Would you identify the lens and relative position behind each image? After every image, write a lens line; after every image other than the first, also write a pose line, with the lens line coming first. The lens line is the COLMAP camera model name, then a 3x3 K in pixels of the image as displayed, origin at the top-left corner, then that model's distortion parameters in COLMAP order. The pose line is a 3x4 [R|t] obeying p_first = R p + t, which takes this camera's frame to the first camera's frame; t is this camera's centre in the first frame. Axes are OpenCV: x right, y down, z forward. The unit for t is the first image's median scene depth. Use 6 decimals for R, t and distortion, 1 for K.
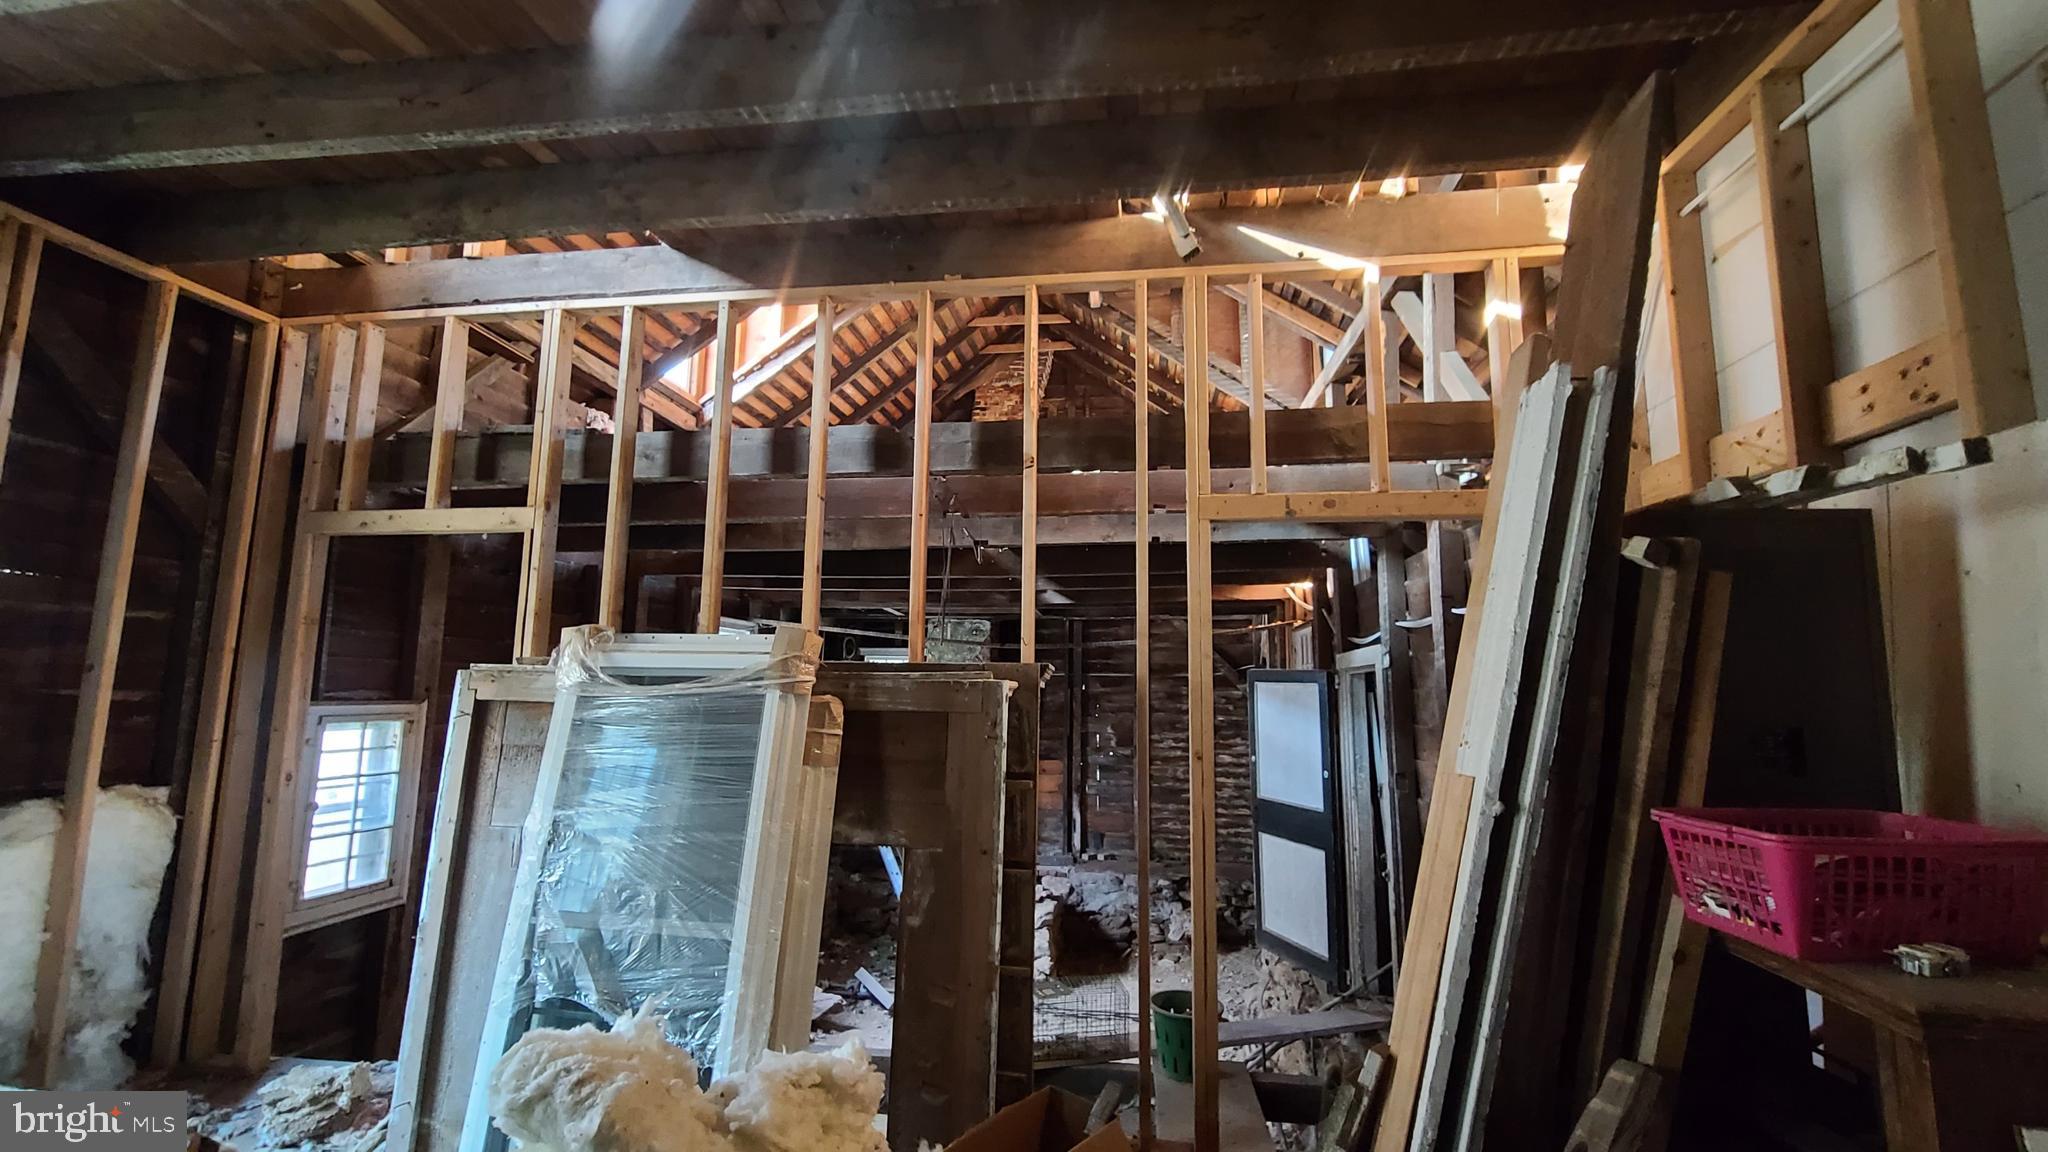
lens RADIAL K [[847.6, 0, 1023.8], [0, 847.6, 572.0], [0, 0, 1]] dist [-0.002207, -0.000353]
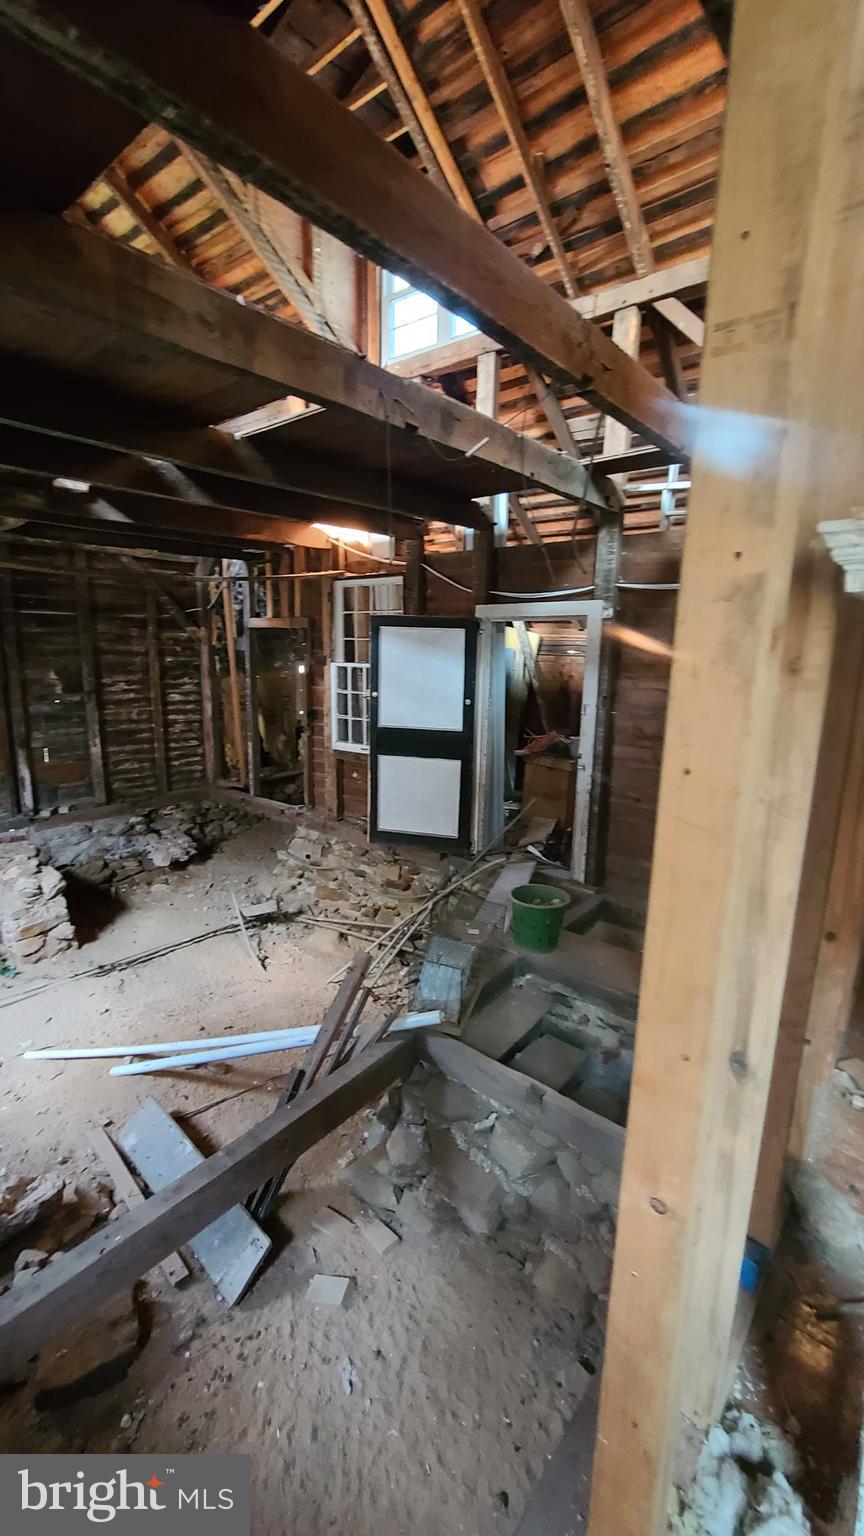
lens RADIAL K [[634.6, 0, 435.4], [0, 634.6, 765.8], [0, 0, 1]] dist [-0.006075, 0.000282]
pose [[0.523657, -0.166686, 0.835463, -0.684180], [-0.127215, 0.954378, 0.270148, 0.117471], [-0.842377, -0.247748, 0.478562, 0.822773]]
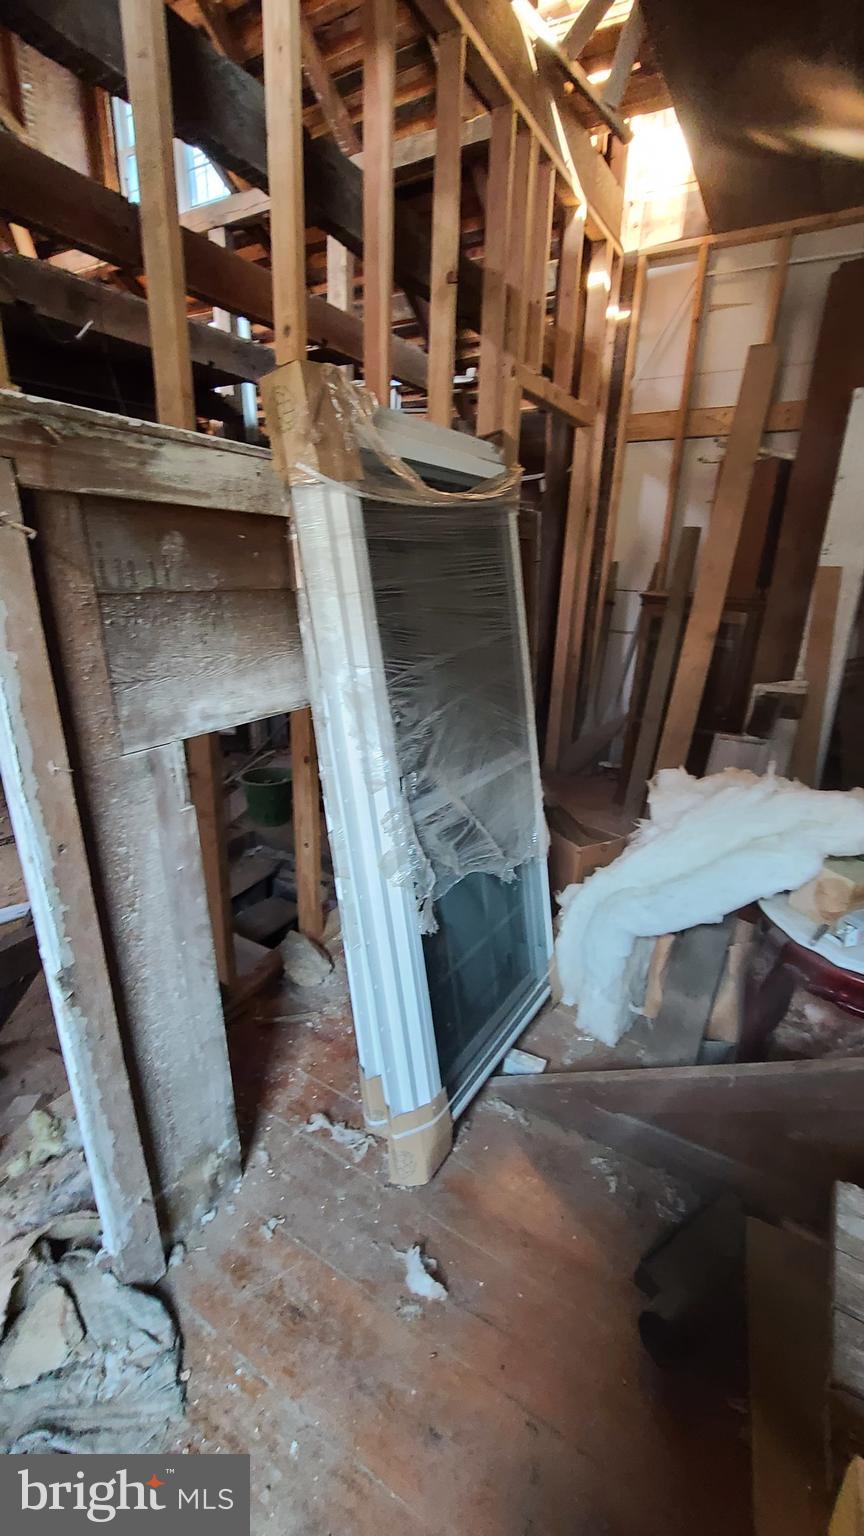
lens RADIAL K [[634.6, 0, 435.4], [0, 634.6, 765.8], [0, 0, 1]] dist [-0.006075, 0.000282]
pose [[0.384349, -0.294180, 0.875062, -0.640442], [-0.142517, 0.917600, 0.371078, 0.097332], [-0.912121, -0.267335, 0.310753, 0.508448]]
